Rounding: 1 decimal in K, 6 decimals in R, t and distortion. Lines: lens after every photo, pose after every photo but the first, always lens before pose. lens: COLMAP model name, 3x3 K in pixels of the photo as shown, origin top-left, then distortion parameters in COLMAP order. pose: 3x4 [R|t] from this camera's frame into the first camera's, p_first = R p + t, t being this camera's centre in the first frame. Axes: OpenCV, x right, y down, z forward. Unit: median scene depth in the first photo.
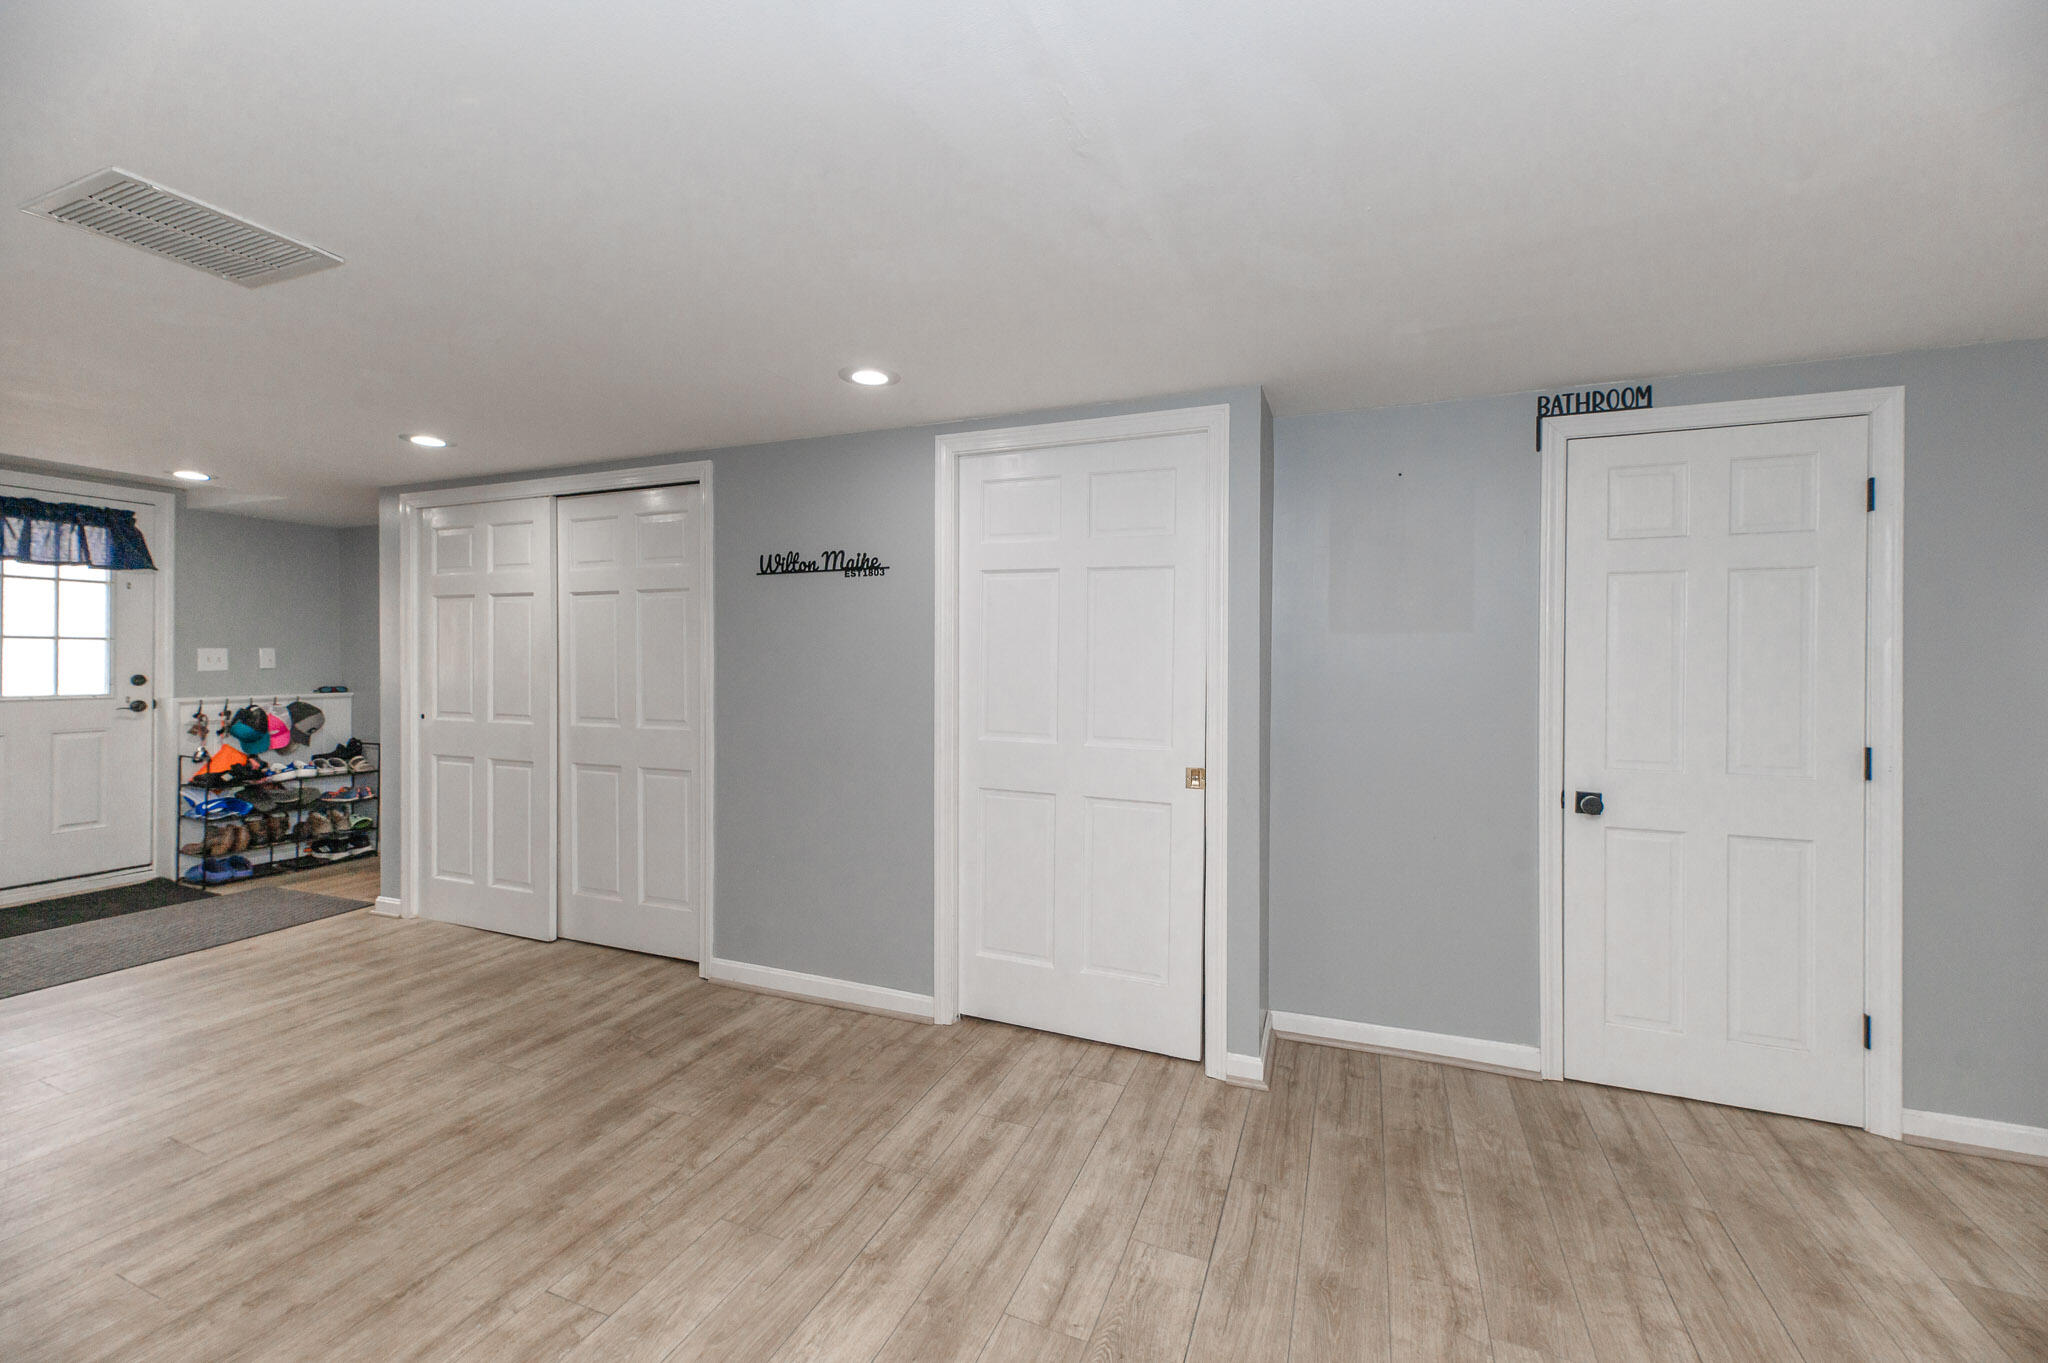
lens RADIAL K [[815.0, 0, 1024.0], [0, 815.0, 681.5], [0, 0, 1]] dist [0.000740, 0.000016]
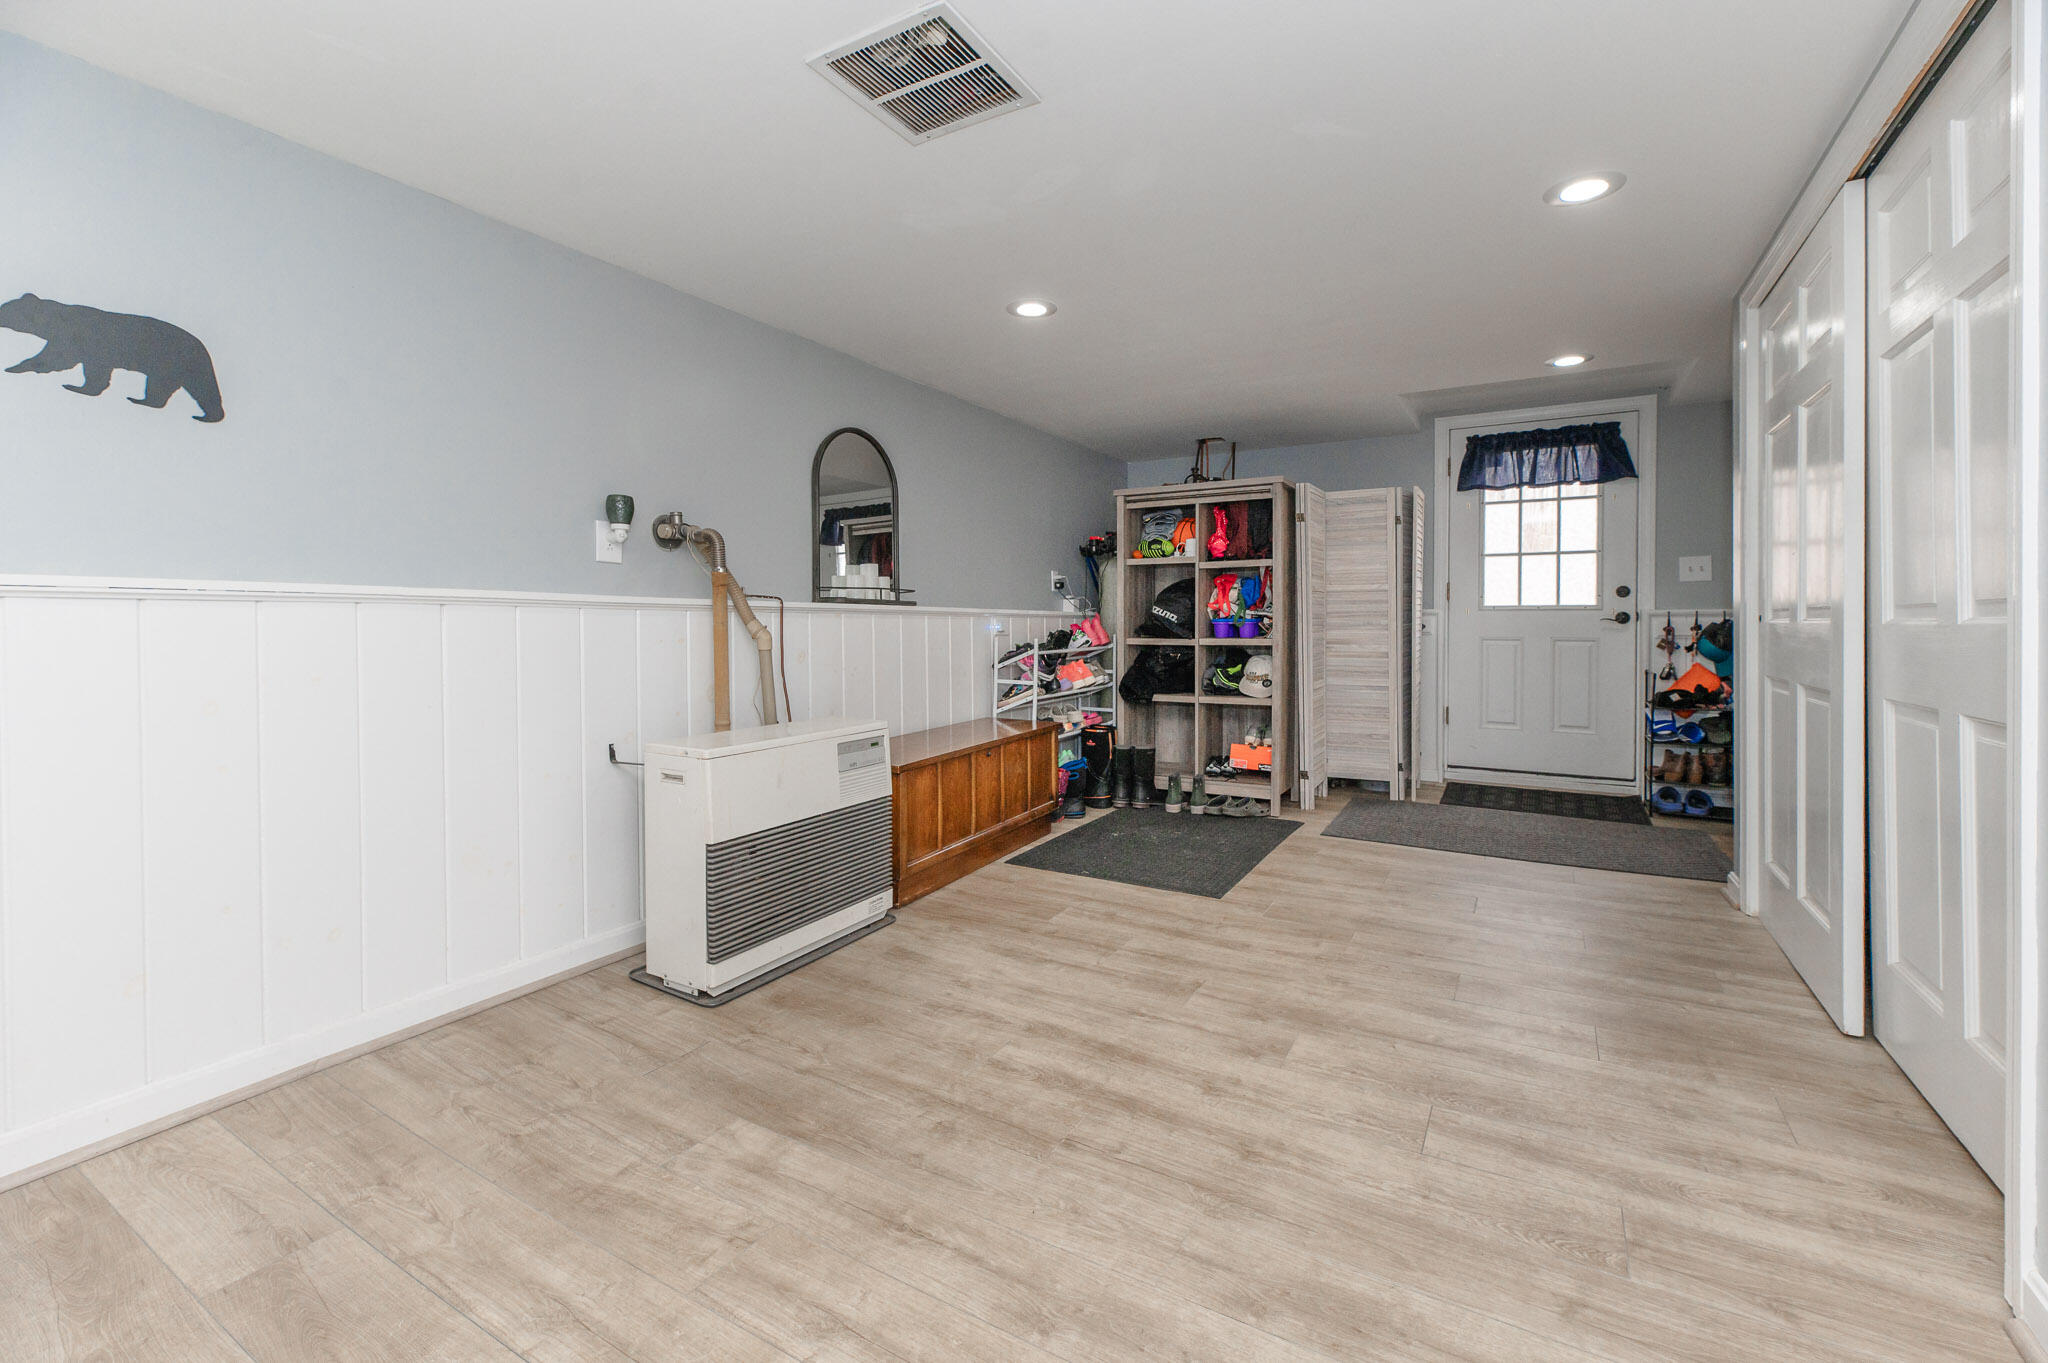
lens RADIAL K [[840.0, 0, 1031.5], [0, 840.0, 621.4], [0, 0, 1]] dist [0.001720, 0.000232]
pose [[-0.122260, 0.000055, -0.992498, 0.017819], [-0.024035, 0.999707, 0.003016, 0.051257], [0.992207, 0.024223, -0.122223, 0.433129]]
